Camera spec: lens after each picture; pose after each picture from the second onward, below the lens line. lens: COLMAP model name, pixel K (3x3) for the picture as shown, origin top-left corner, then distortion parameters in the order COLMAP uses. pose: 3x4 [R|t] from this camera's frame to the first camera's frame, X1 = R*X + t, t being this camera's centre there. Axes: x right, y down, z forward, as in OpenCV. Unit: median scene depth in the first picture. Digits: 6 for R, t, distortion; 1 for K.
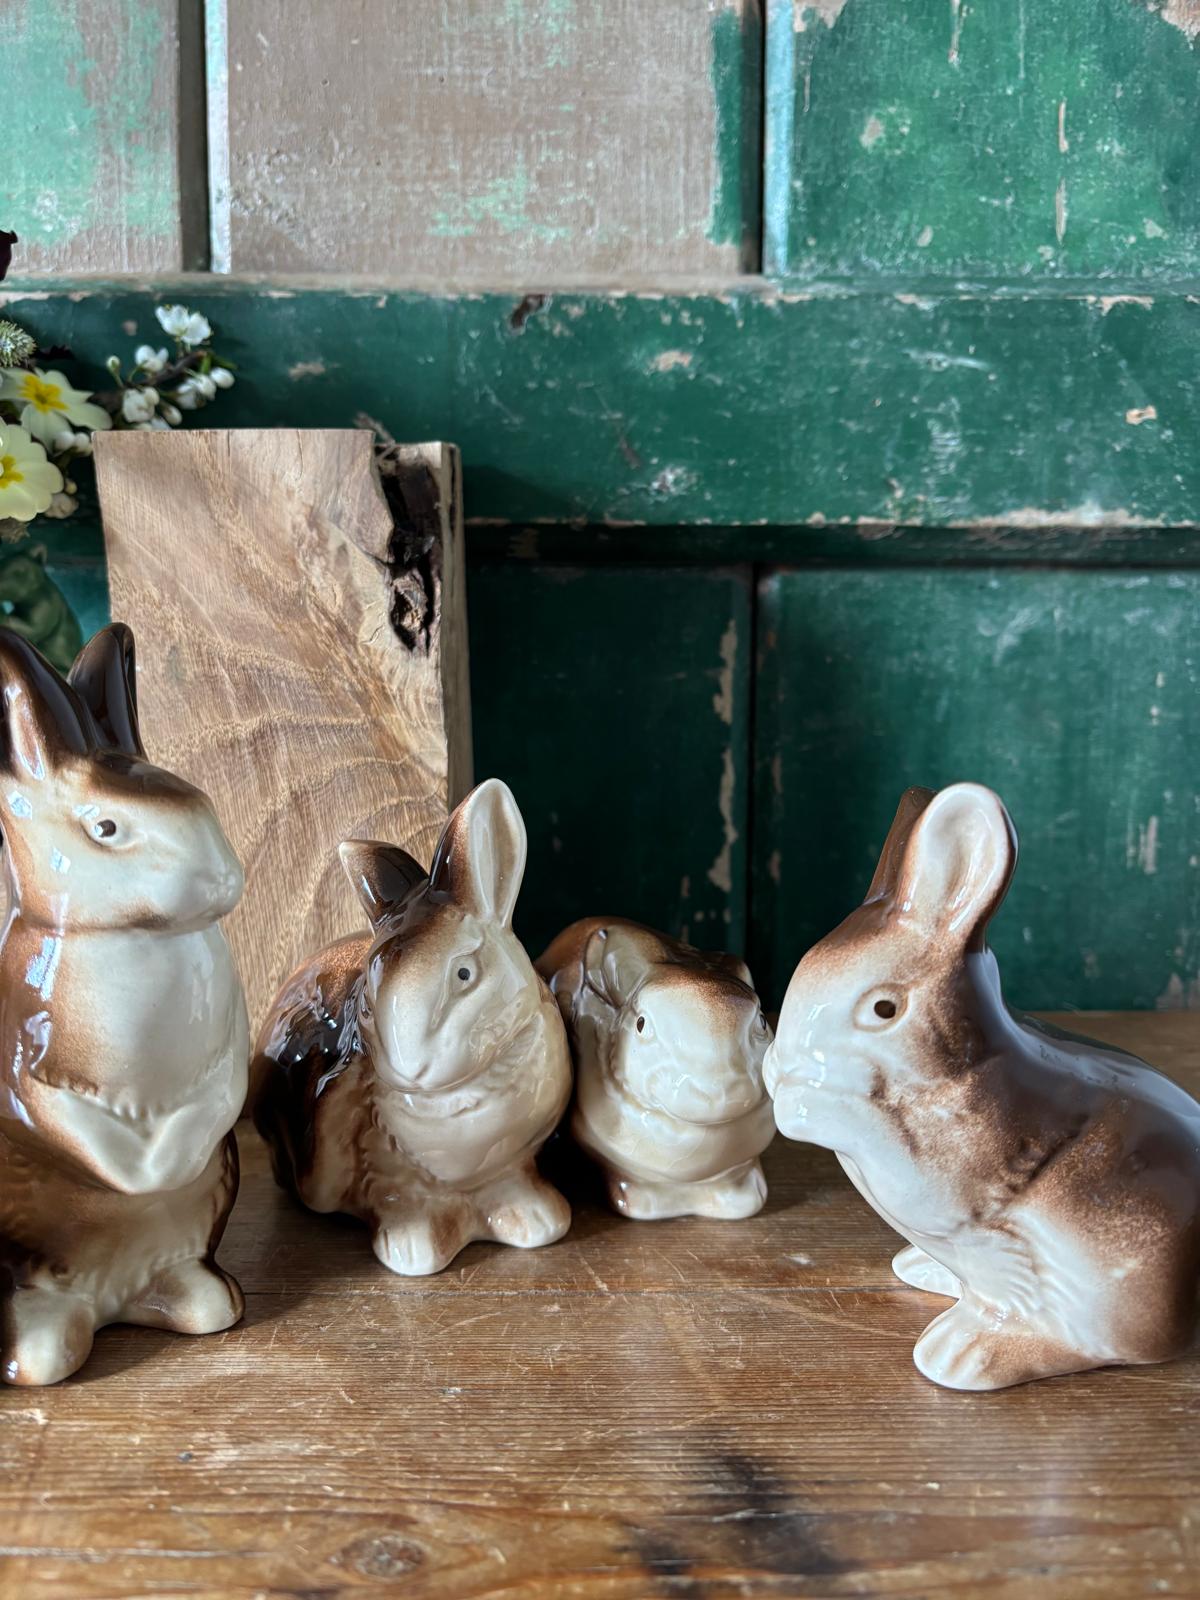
lens RADIAL K [[937.4, 0, 683.9], [0, 937.4, 830.1], [0, 0, 1]] dist [-0.010598, -0.008939]
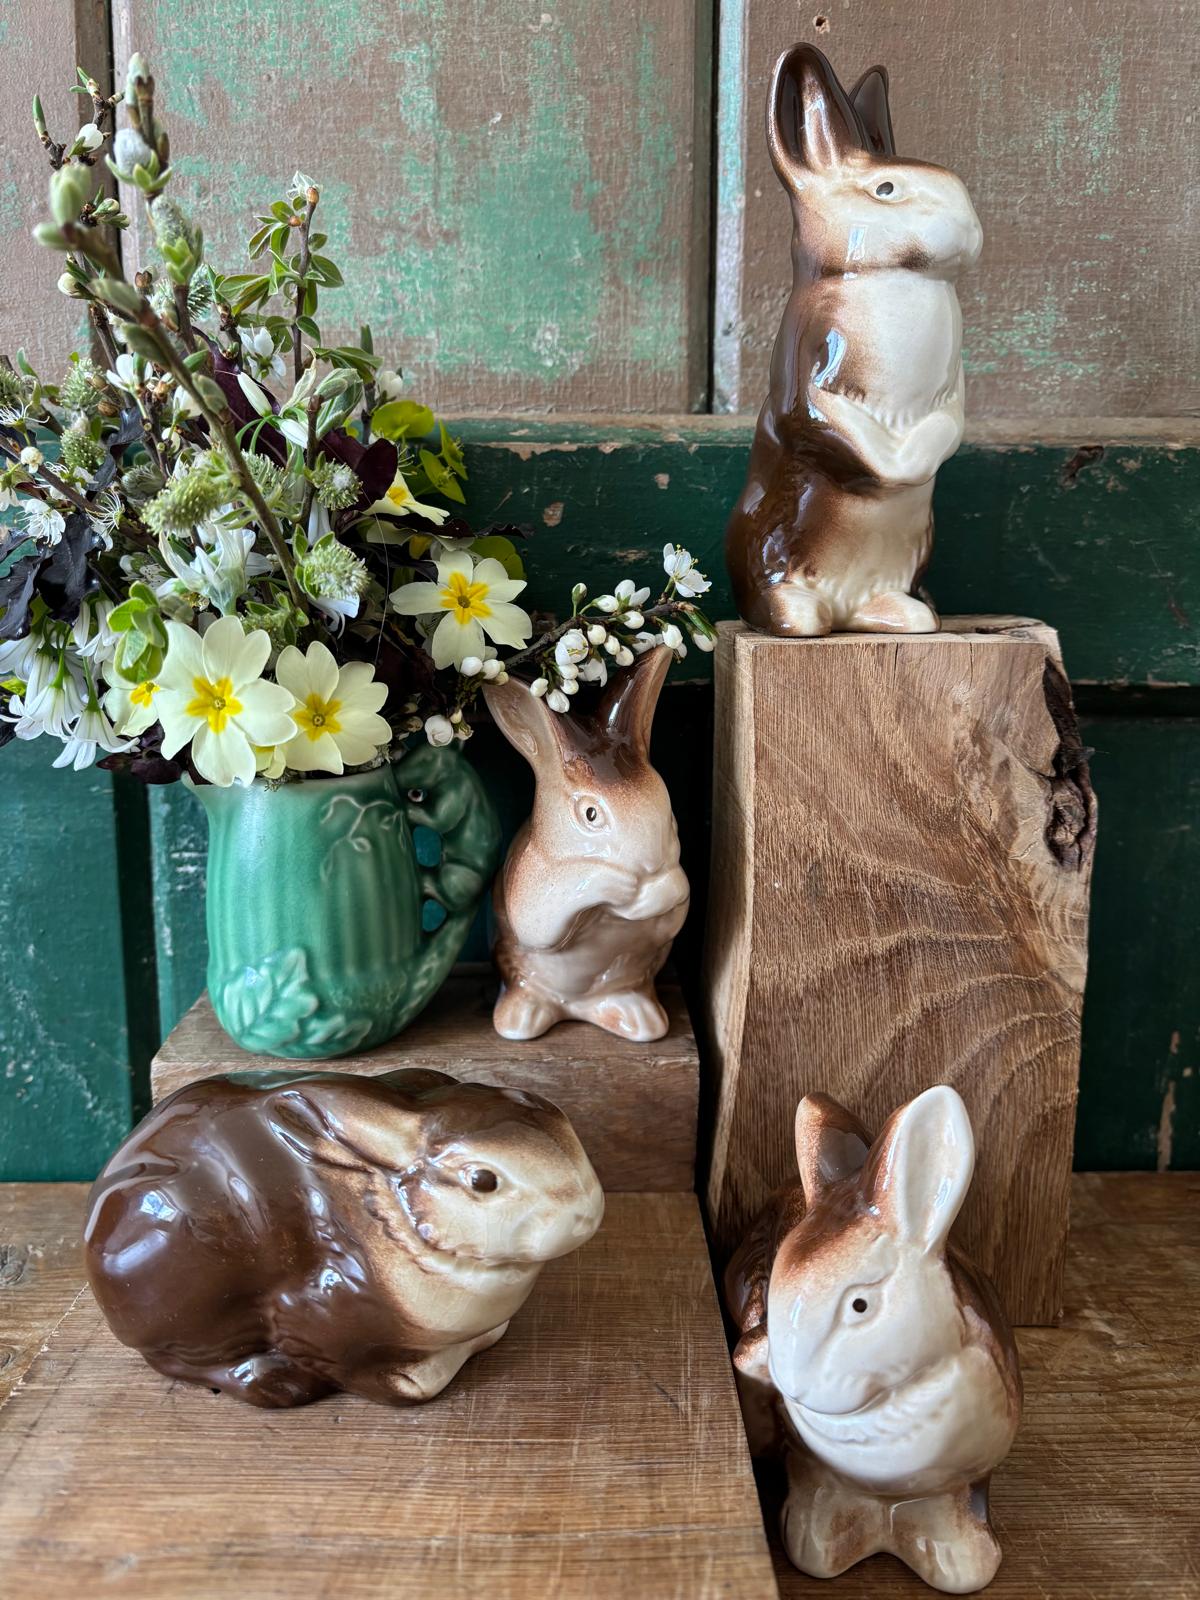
lens RADIAL K [[937.4, 0, 603.6], [0, 937.4, 778.9], [0, 0, 1]] dist [-0.010598, -0.008939]
pose [[0.999818, 0.001256, -0.019011, -0.719350], [-0.000839, 0.999759, 0.021927, -0.292782], [0.019034, -0.021907, 0.999579, 0.044853]]
